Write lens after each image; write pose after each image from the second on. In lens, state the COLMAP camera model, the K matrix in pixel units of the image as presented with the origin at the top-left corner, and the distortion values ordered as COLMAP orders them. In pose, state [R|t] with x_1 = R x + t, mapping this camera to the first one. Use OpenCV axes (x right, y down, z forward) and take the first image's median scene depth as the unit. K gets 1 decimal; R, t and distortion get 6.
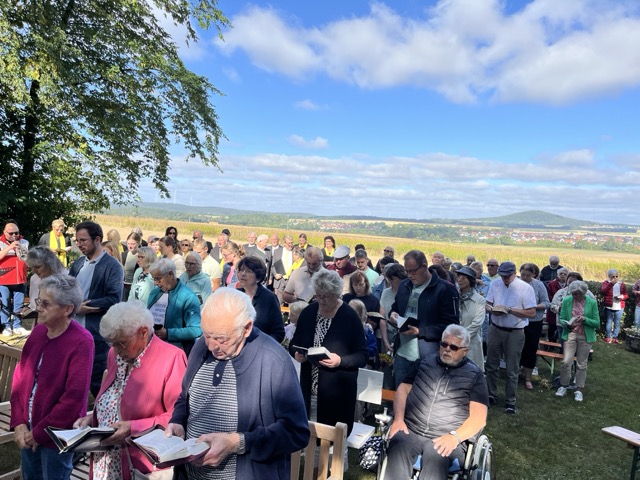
lens RADIAL K [[478.0, 0, 321.9], [0, 478.0, 238.4], [0, 0, 1]] dist [0.054315, -0.078158]
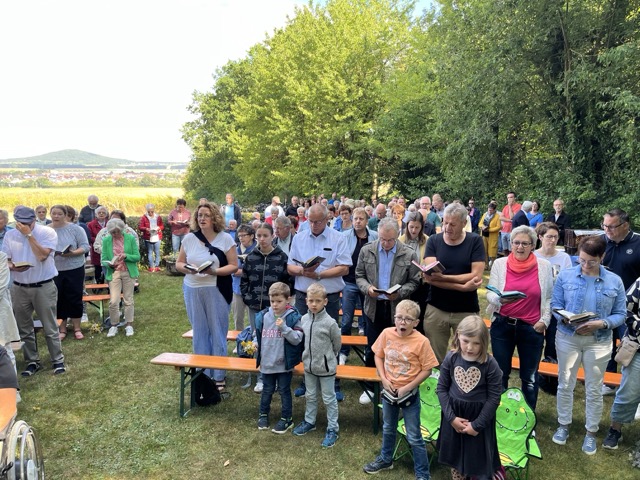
lens RADIAL K [[478.0, 0, 323.1], [0, 478.0, 240.9], [0, 0, 1]] dist [0.054315, -0.078158]
pose [[0.629895, -0.152595, 0.761543, 0.038367], [0.052675, 0.986645, 0.154132, 0.003763], [-0.774892, -0.056972, 0.629521, 0.046992]]
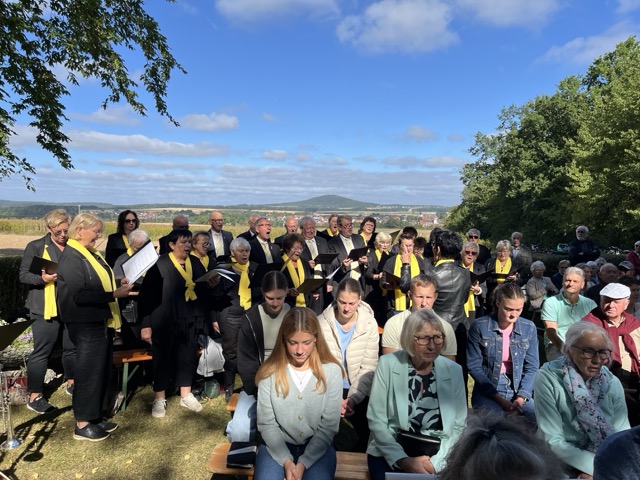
lens RADIAL K [[478.0, 0, 318.1], [0, 478.0, 240.7], [0, 0, 1]] dist [0.054315, -0.078158]
pose [[0.922146, -0.058445, 0.382402, -0.296779], [0.045939, 0.998071, 0.041764, -0.001741], [-0.384105, -0.020945, 0.923052, 0.339982]]
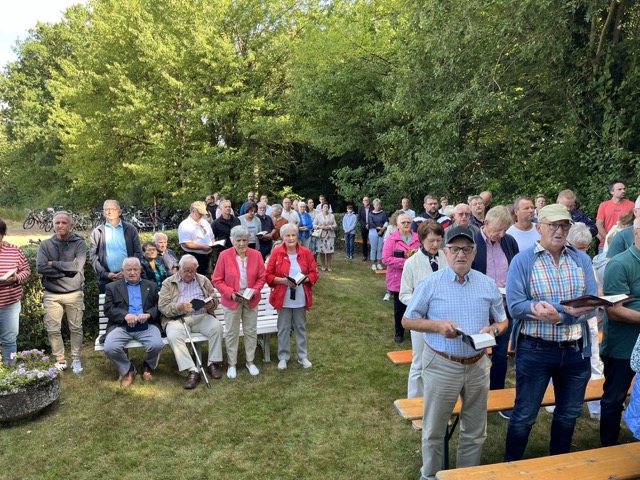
lens RADIAL K [[478.0, 0, 316.8], [0, 478.0, 240.0], [0, 0, 1]] dist [0.054315, -0.078158]
pose [[0.339888, -0.190715, 0.920925, 0.333661], [0.063573, 0.981642, 0.179826, 0.016800], [-0.938315, -0.002575, 0.345773, 0.508832]]
